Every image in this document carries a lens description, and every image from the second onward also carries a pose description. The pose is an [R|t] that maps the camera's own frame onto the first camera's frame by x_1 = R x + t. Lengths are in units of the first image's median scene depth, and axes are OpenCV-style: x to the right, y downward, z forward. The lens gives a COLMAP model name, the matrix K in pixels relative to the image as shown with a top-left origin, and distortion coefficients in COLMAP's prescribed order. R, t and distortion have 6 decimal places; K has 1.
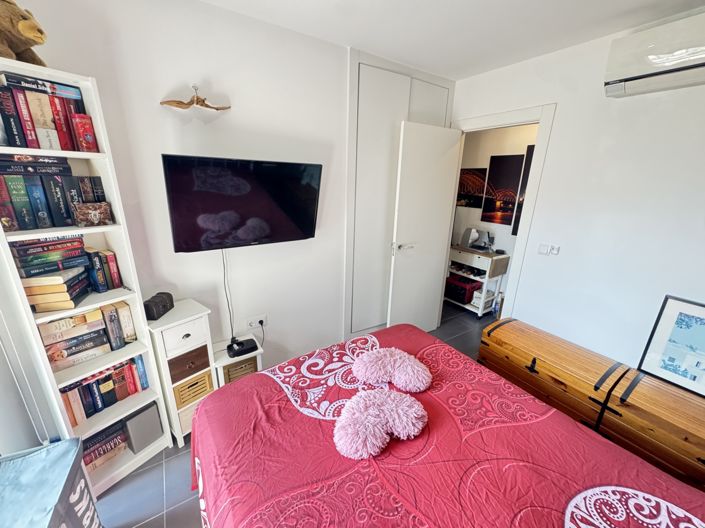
lens RADIAL K [[283.6, 0, 351.7], [0, 283.6, 264.9], [0, 0, 1]] dist [0.000931, -0.000613]
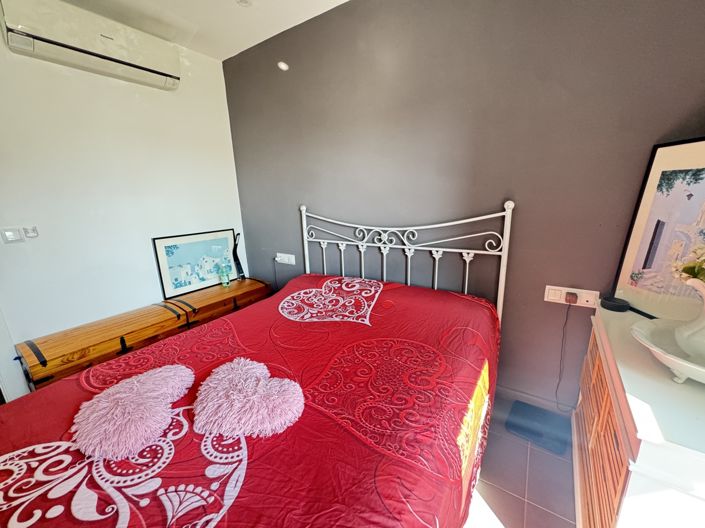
lens RADIAL K [[283.6, 0, 353.1], [0, 283.6, 263.1], [0, 0, 1]] dist [0.000931, -0.000613]
pose [[-0.400936, -0.225877, 0.887823, -0.554675], [0.294457, 0.885927, 0.358369, 0.011461], [-0.867494, 0.405109, -0.288689, 0.695170]]
